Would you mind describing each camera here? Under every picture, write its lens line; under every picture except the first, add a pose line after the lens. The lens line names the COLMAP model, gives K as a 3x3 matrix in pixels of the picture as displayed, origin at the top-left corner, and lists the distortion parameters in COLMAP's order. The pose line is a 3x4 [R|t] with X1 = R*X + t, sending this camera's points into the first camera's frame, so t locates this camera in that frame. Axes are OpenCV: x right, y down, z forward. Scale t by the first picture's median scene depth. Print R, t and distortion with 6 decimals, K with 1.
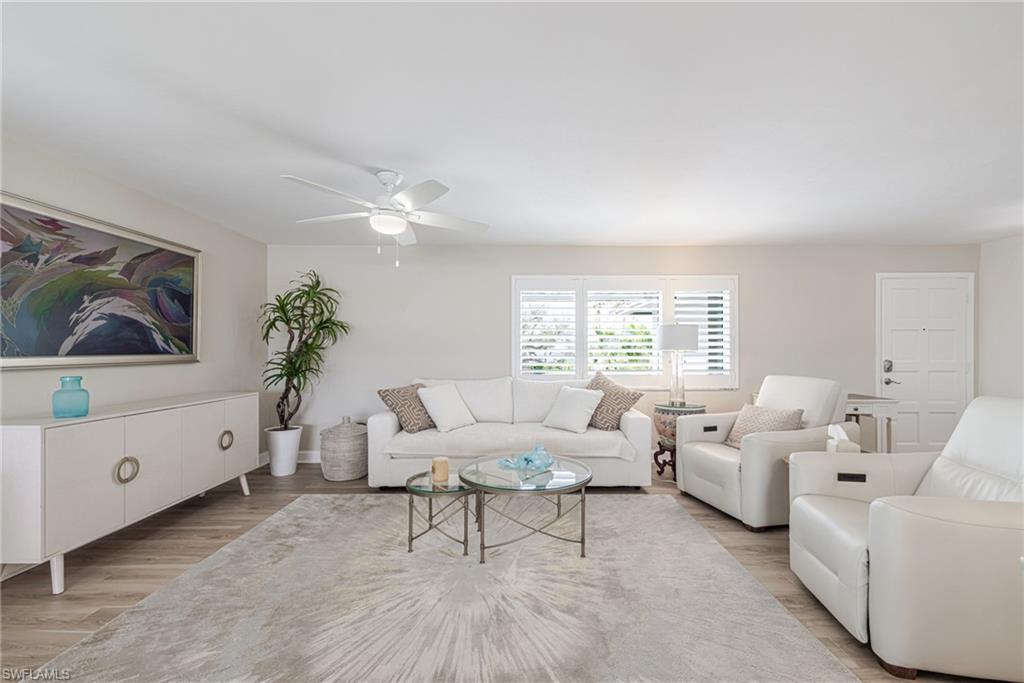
lens RADIAL K [[443.0, 0, 513.6], [0, 443.0, 346.9], [0, 0, 1]] dist [0.003697, 0.000035]
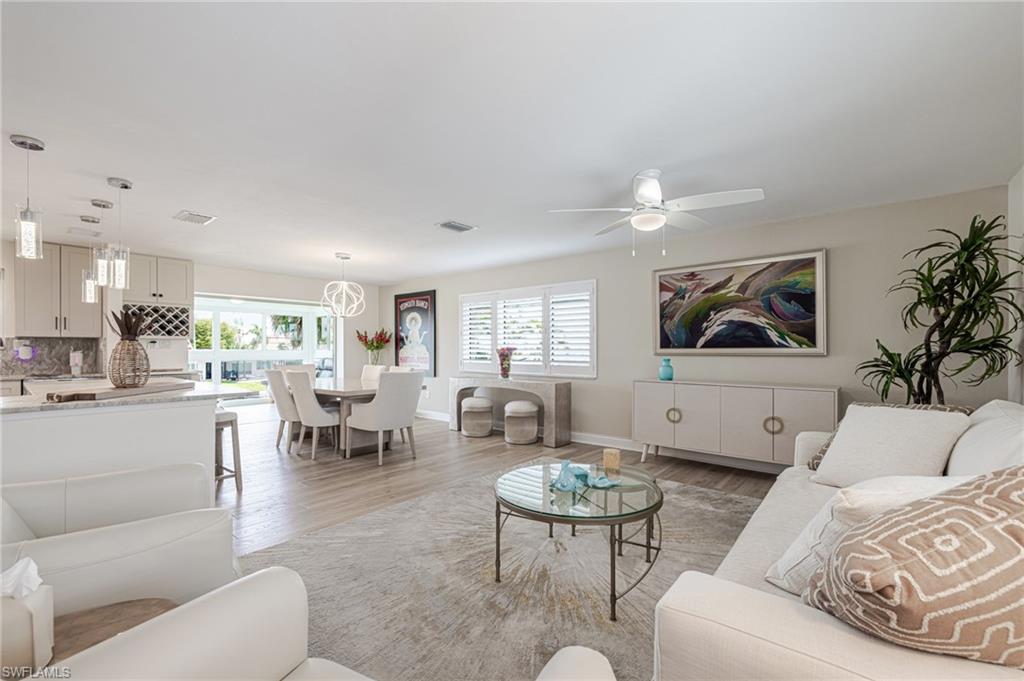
lens RADIAL K [[443.0, 0, 513.5], [0, 443.0, 347.1], [0, 0, 1]] dist [0.003697, 0.000035]
pose [[-0.640776, -0.001031, -0.767727, 0.705089], [0.009578, 0.999911, -0.009336, 0.022506], [0.767668, -0.013336, -0.640709, 1.384366]]
